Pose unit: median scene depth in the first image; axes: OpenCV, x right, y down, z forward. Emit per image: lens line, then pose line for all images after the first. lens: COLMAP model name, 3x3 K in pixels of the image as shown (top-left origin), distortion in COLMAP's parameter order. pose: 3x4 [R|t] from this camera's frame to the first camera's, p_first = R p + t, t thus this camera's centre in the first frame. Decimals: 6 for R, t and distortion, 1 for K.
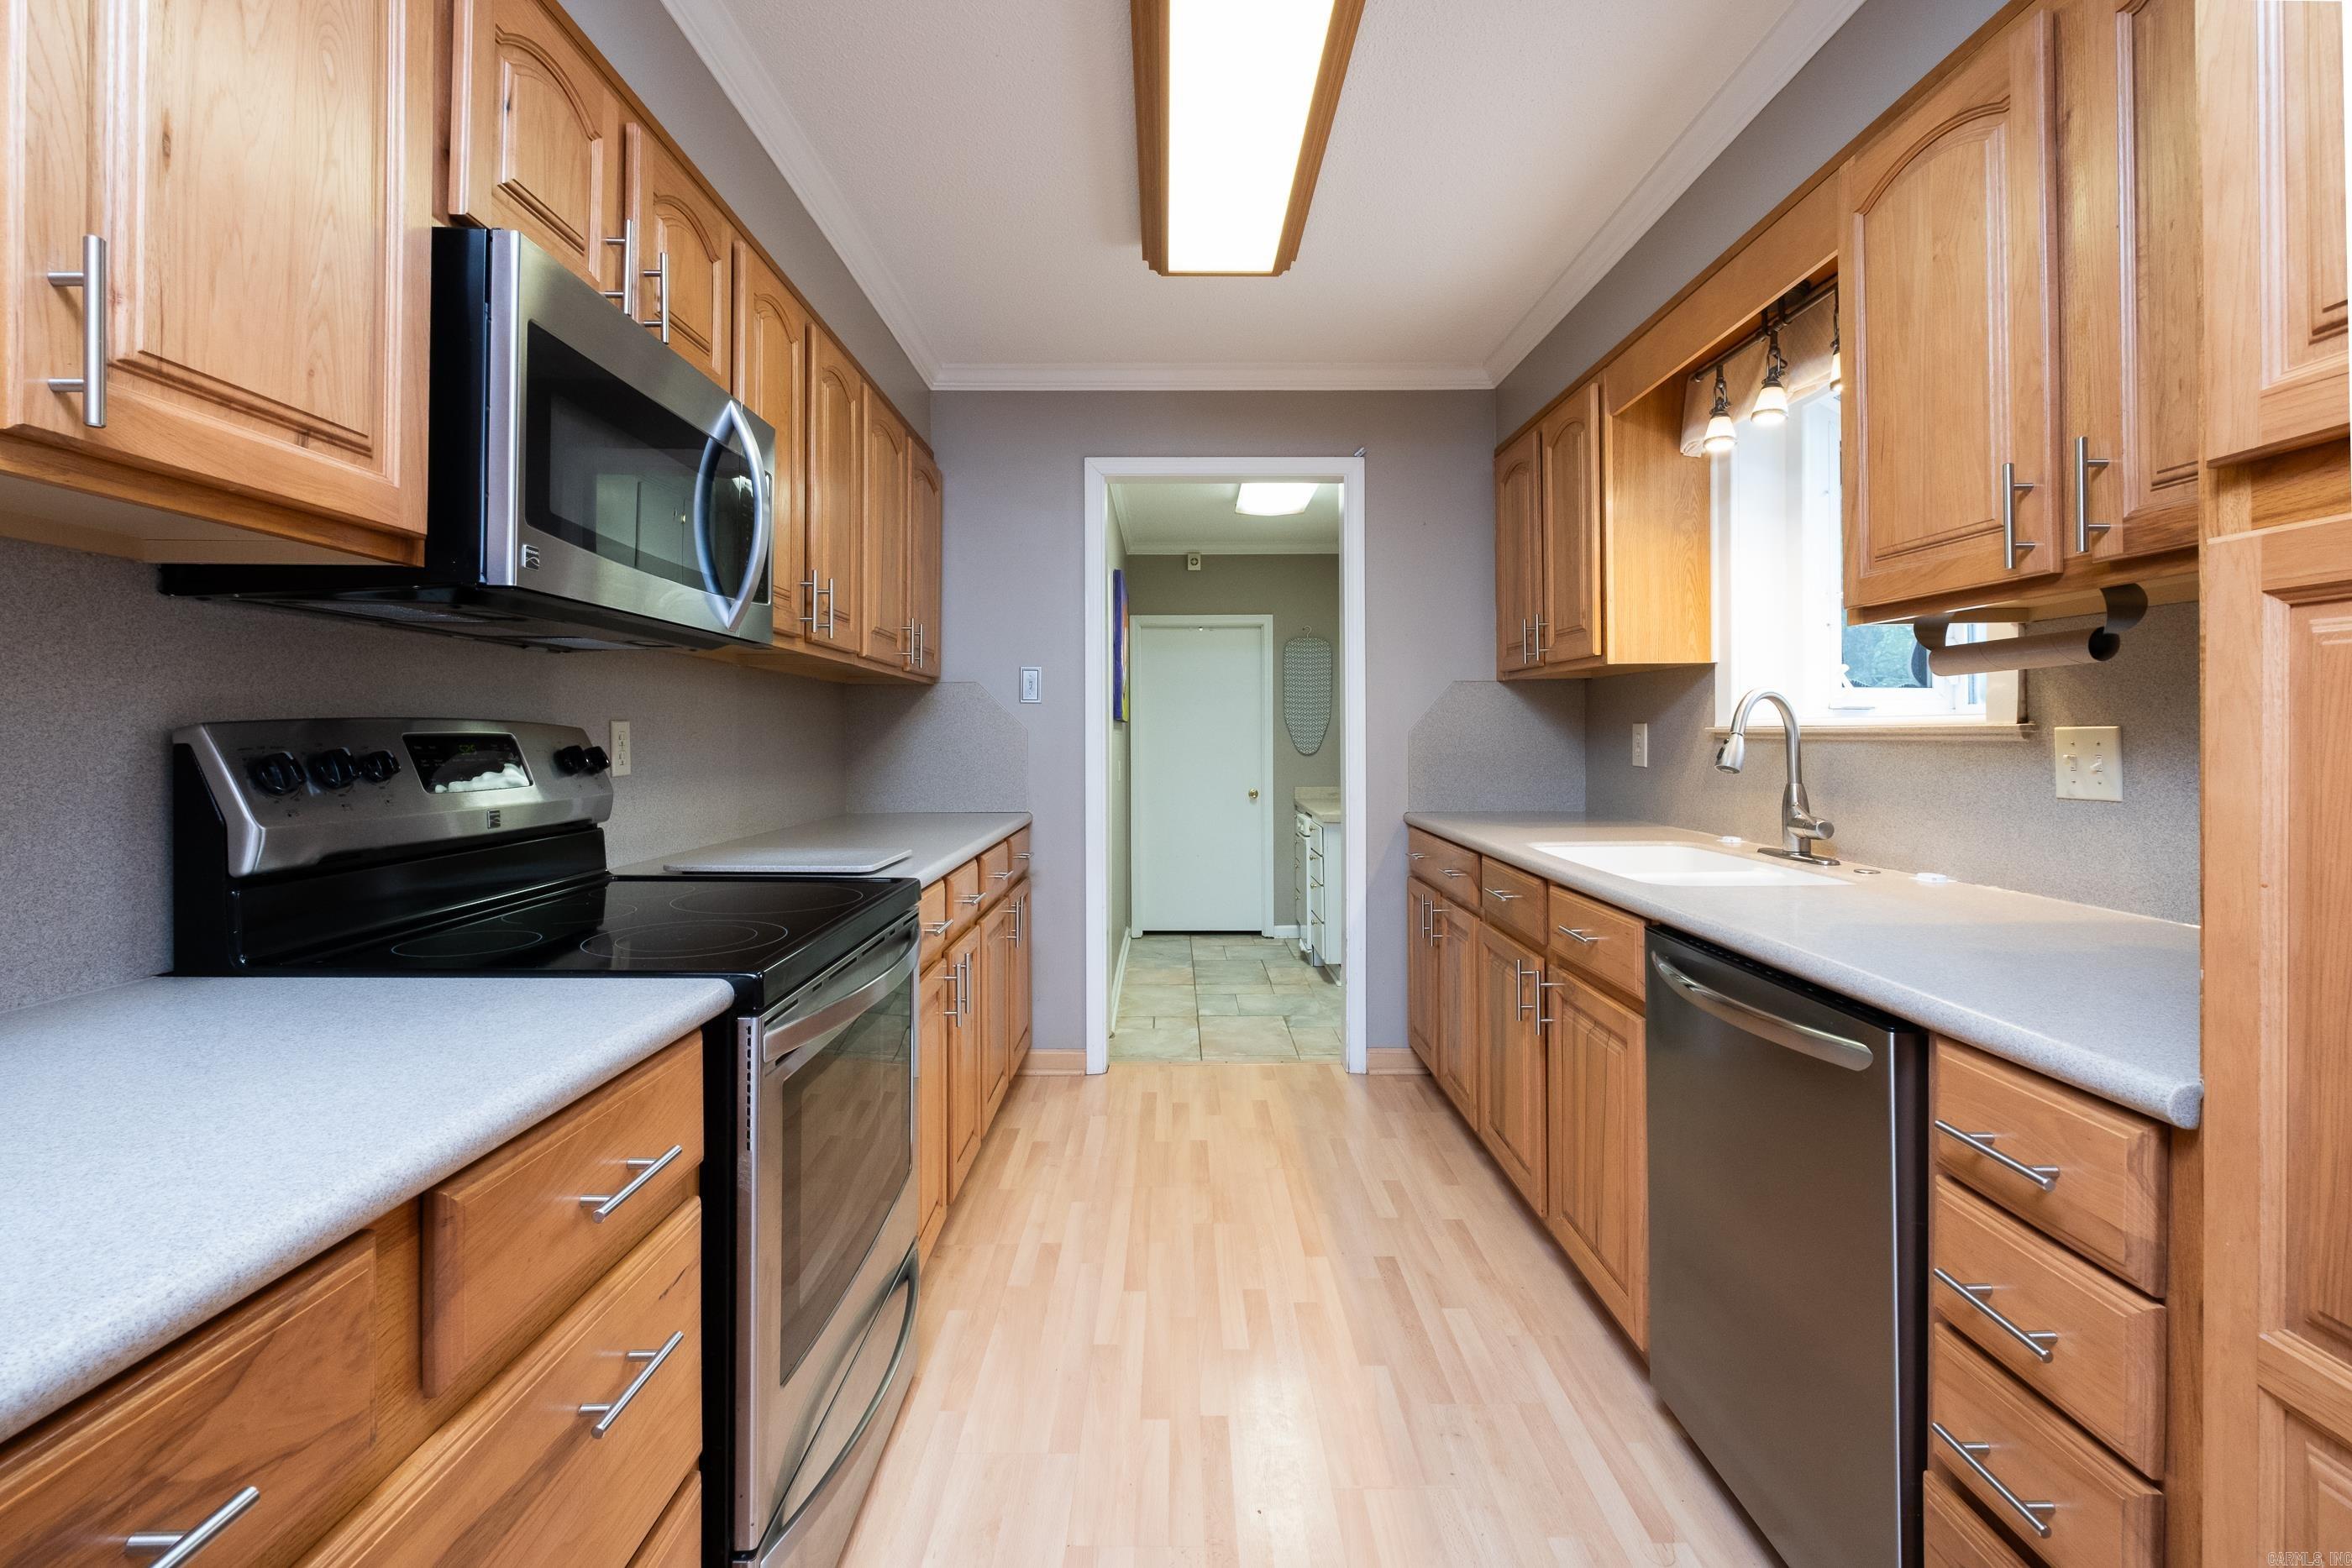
lens RADIAL K [[1047.9, 0, 1182.3], [0, 1047.9, 732.0], [0, 0, 1]] dist [-0.000611, 0.000406]
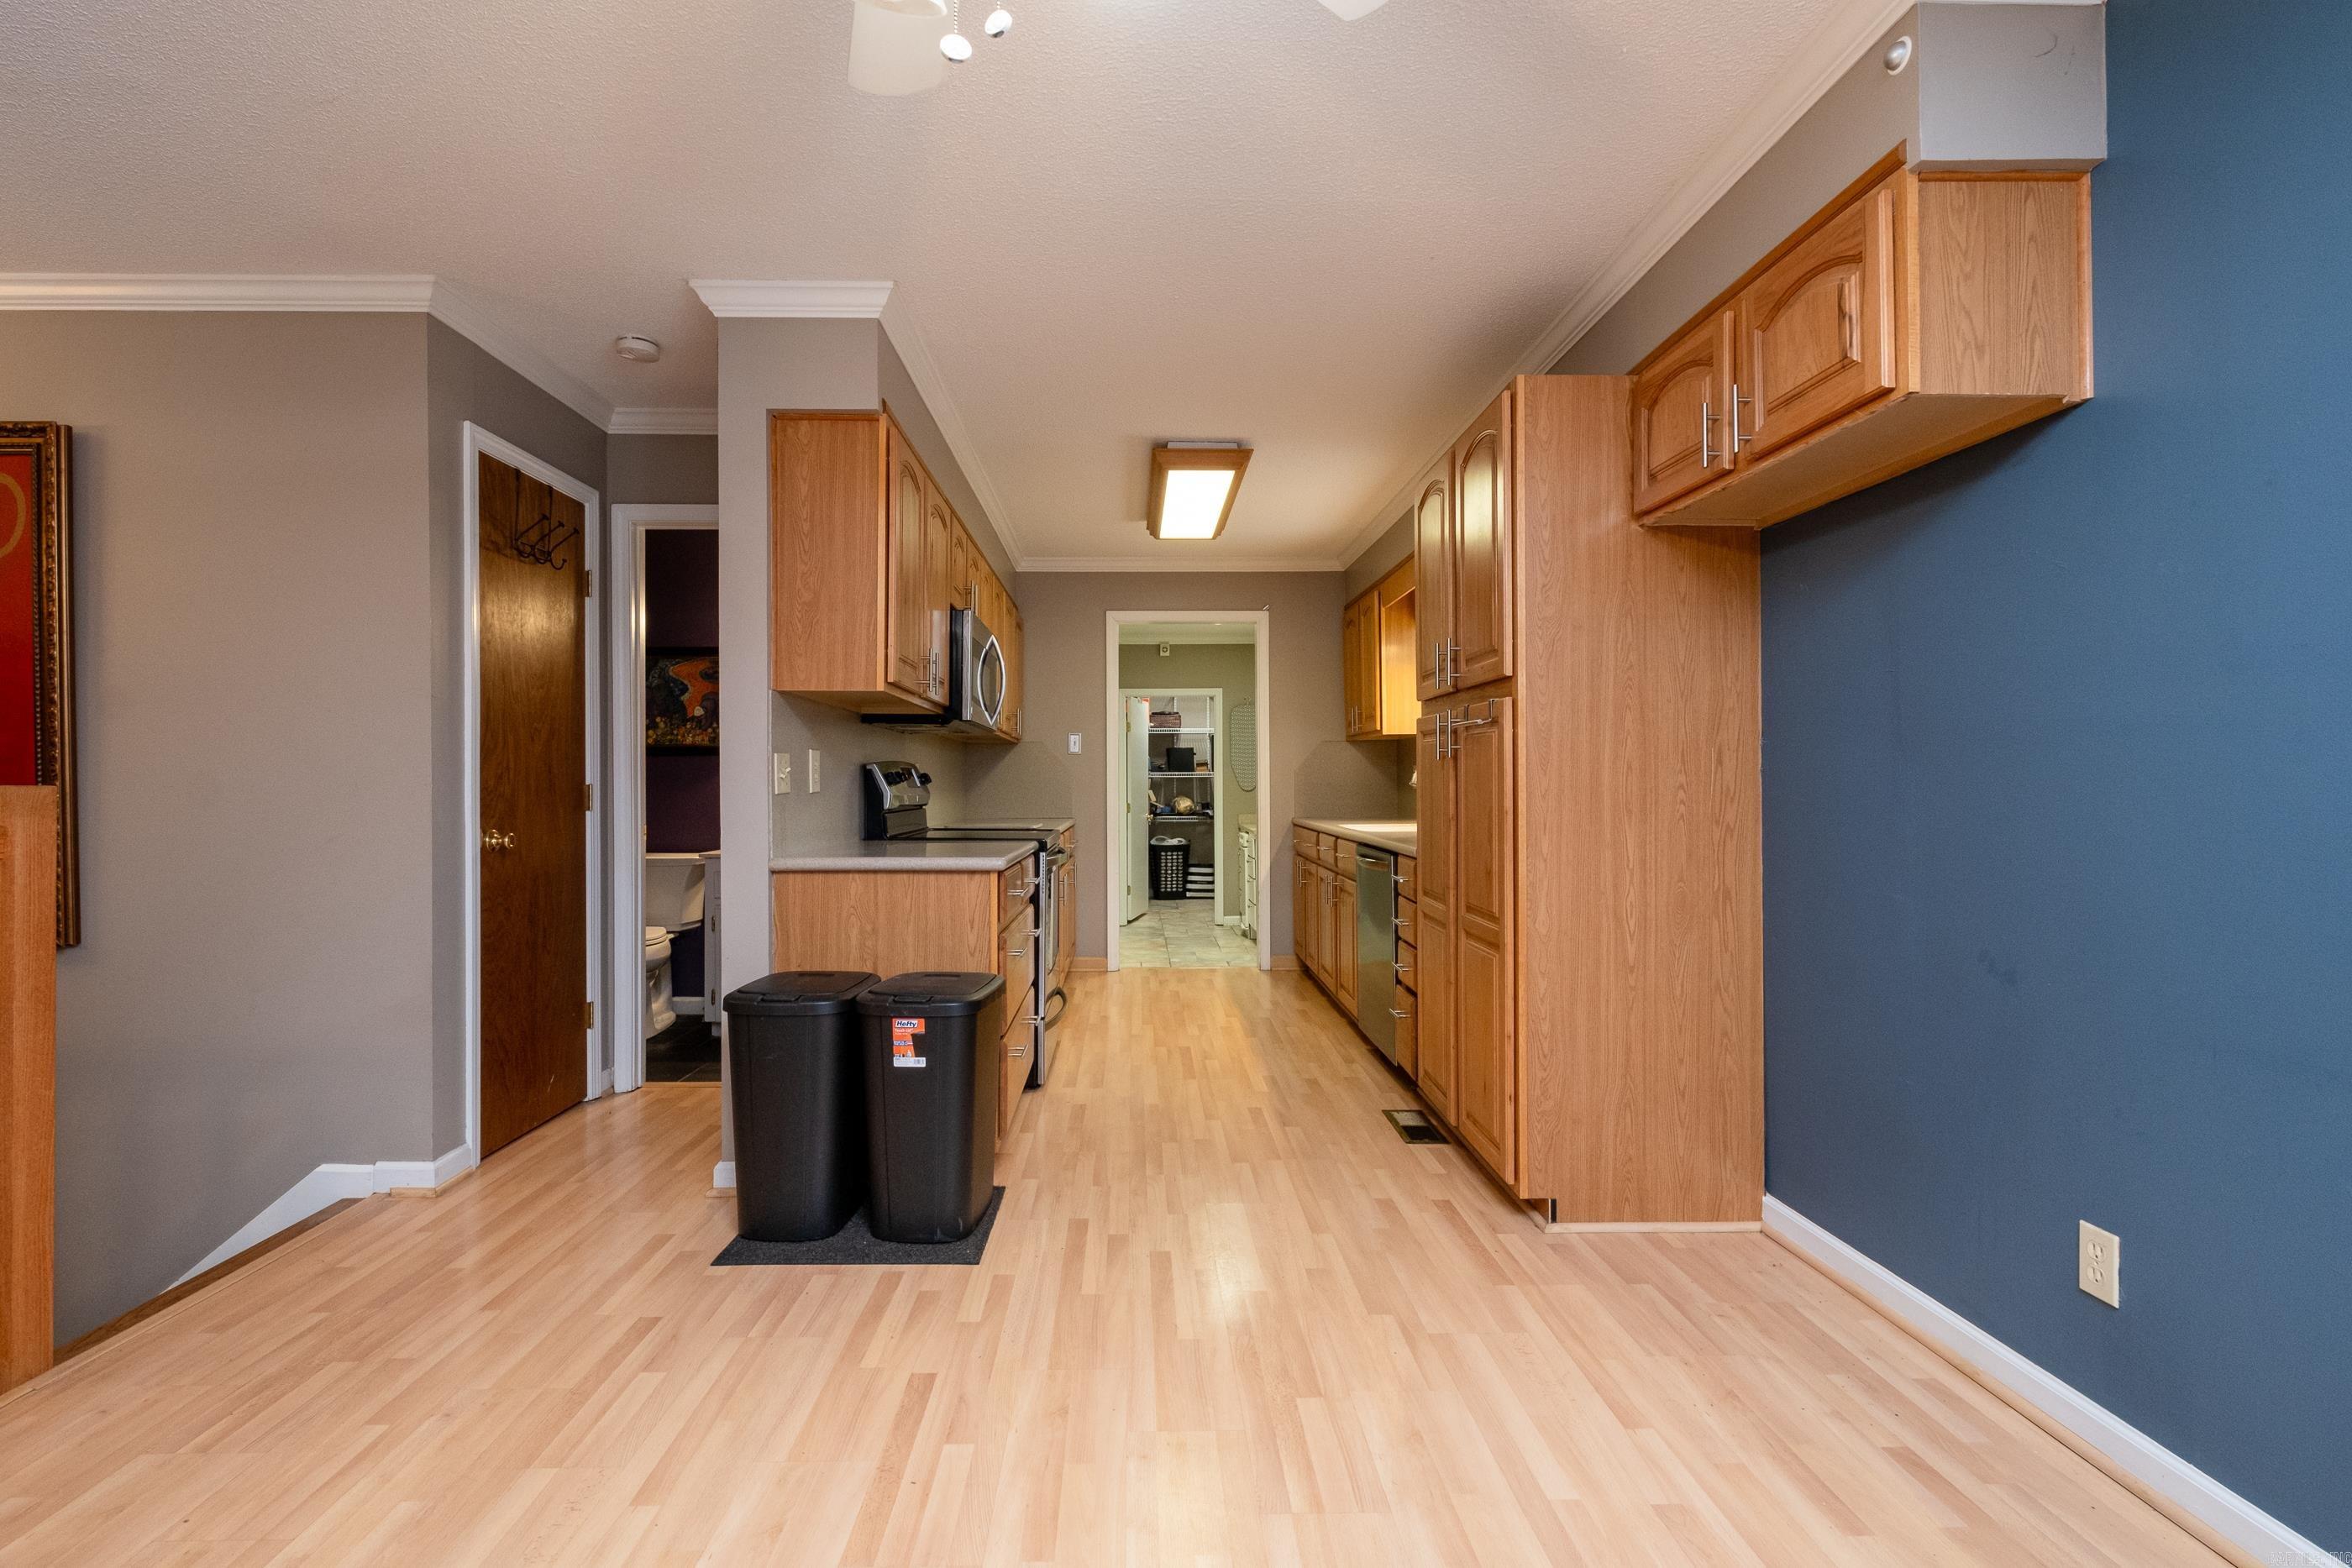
lens RADIAL K [[1070.2, 0, 1160.5], [0, 1070.2, 777.2], [0, 0, 1]] dist [-0.000420, -0.000898]
pose [[0.999862, -0.000031, 0.016613, -0.044815], [0.000074, 0.999997, -0.002634, 0.019372], [-0.016613, 0.002634, 0.999859, -1.016882]]
